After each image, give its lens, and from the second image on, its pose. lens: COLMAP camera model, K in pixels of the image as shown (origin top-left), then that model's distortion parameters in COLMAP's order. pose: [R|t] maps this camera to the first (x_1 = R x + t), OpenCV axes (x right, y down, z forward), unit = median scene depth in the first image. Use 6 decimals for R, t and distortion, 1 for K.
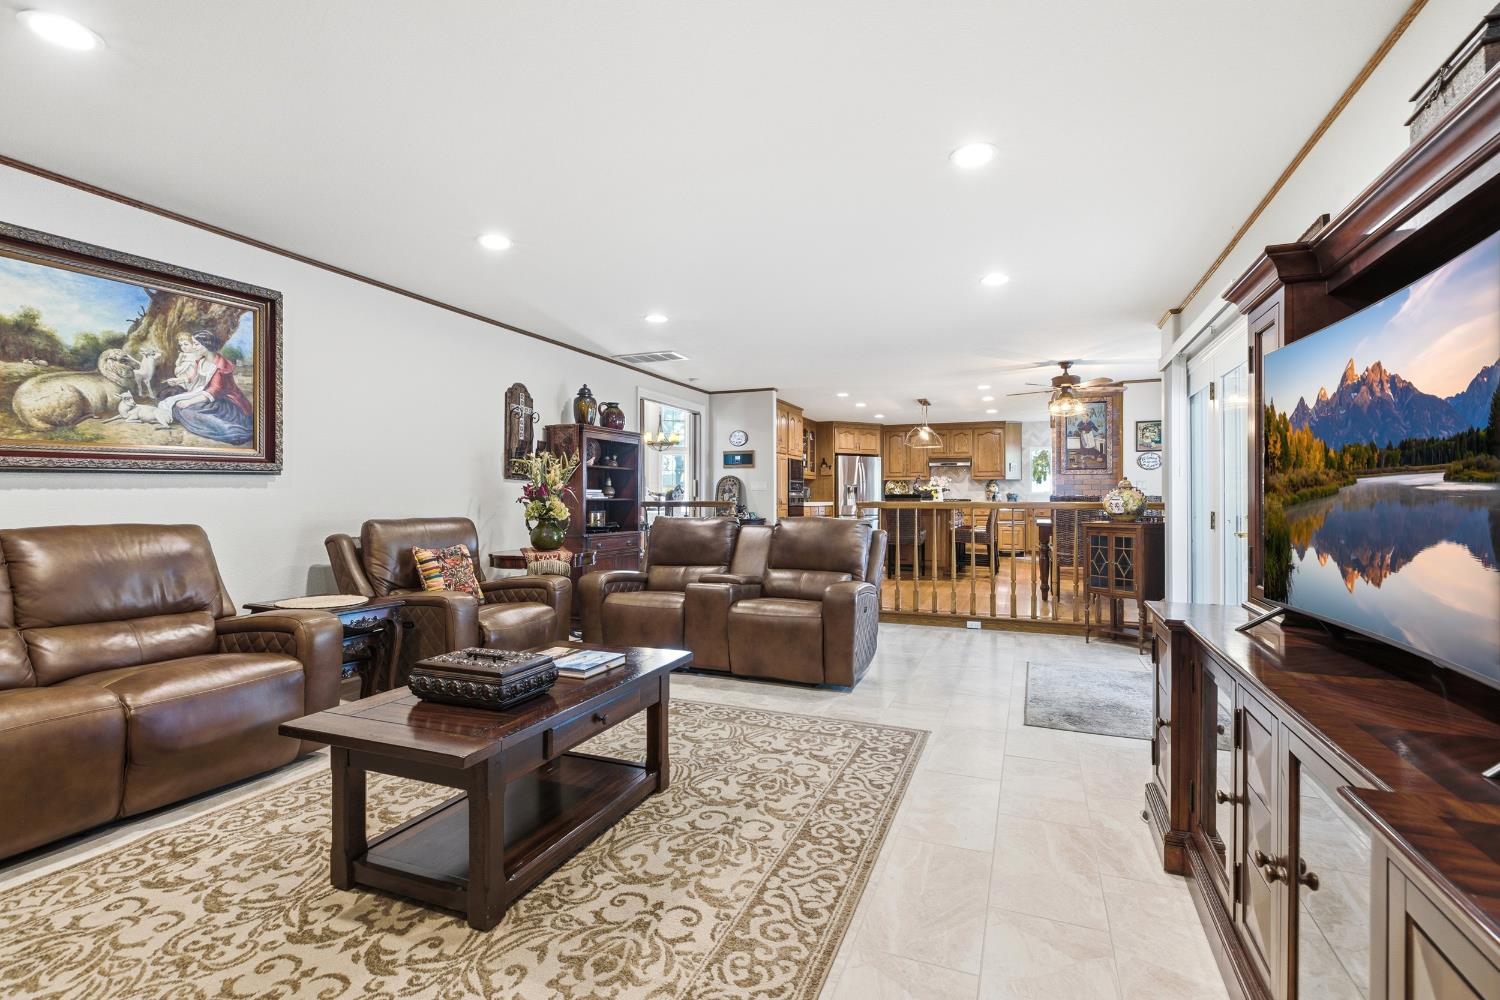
lens RADIAL K [[684.1, 0, 760.9], [0, 684.1, 488.8], [0, 0, 1]] dist [0.002228, 0.000262]
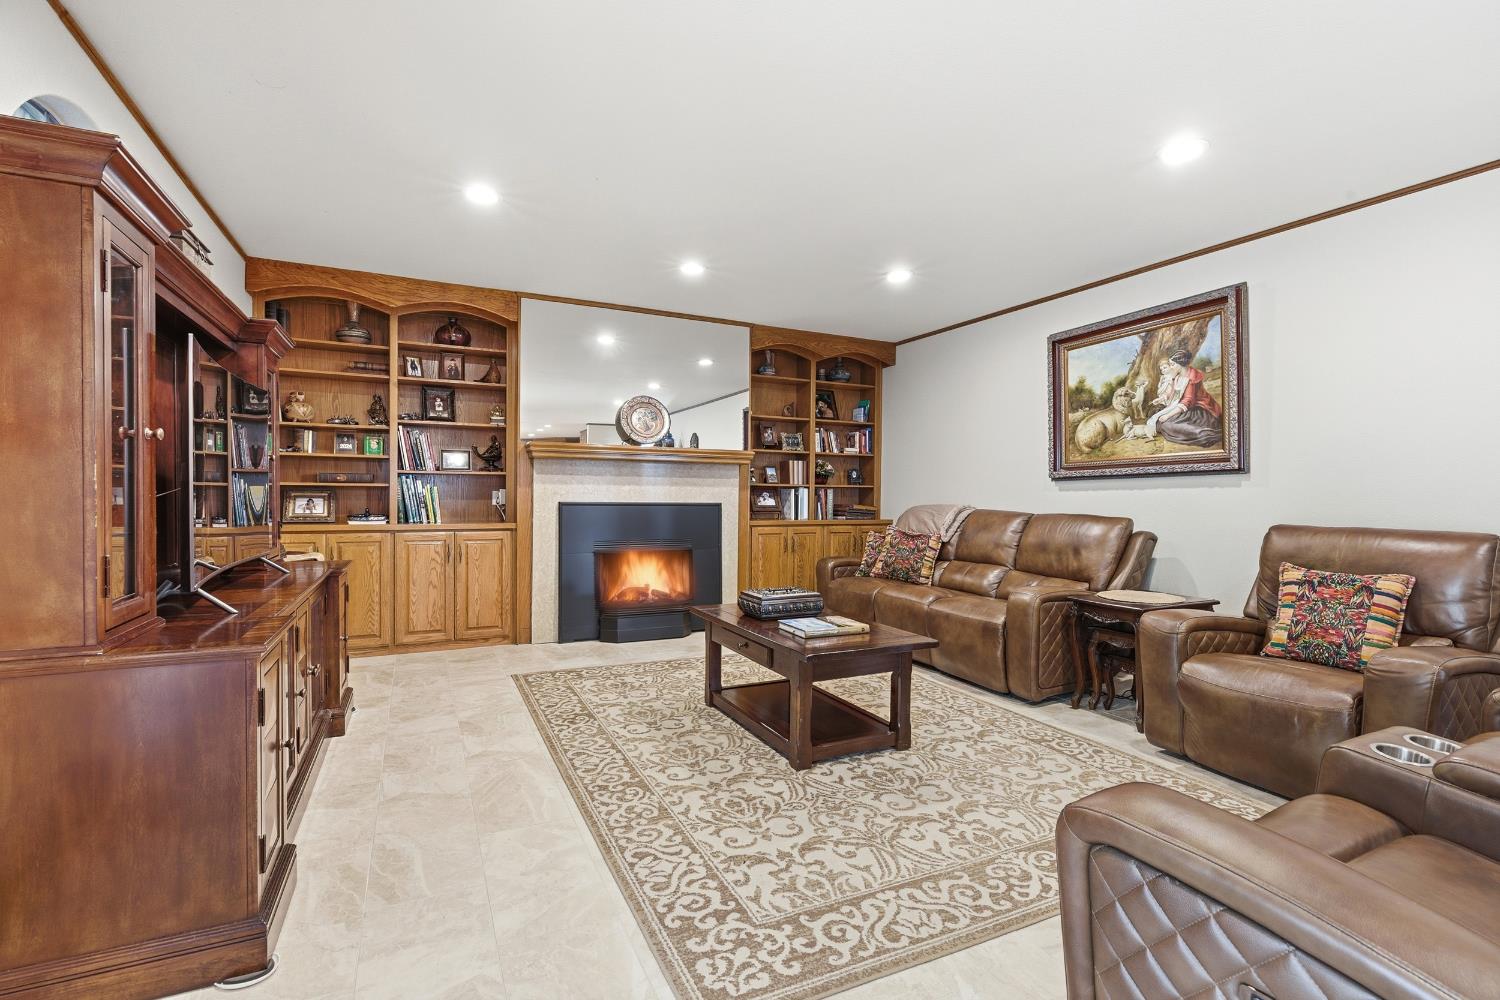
lens RADIAL K [[684.1, 0, 759.0], [0, 684.1, 505.3], [0, 0, 1]] dist [0.002228, 0.000262]
pose [[-0.667358, 0.007667, -0.744698, 0.590873], [0.002634, 0.999965, 0.007935, 0.019483], [0.744733, 0.003334, -0.667354, 1.440052]]
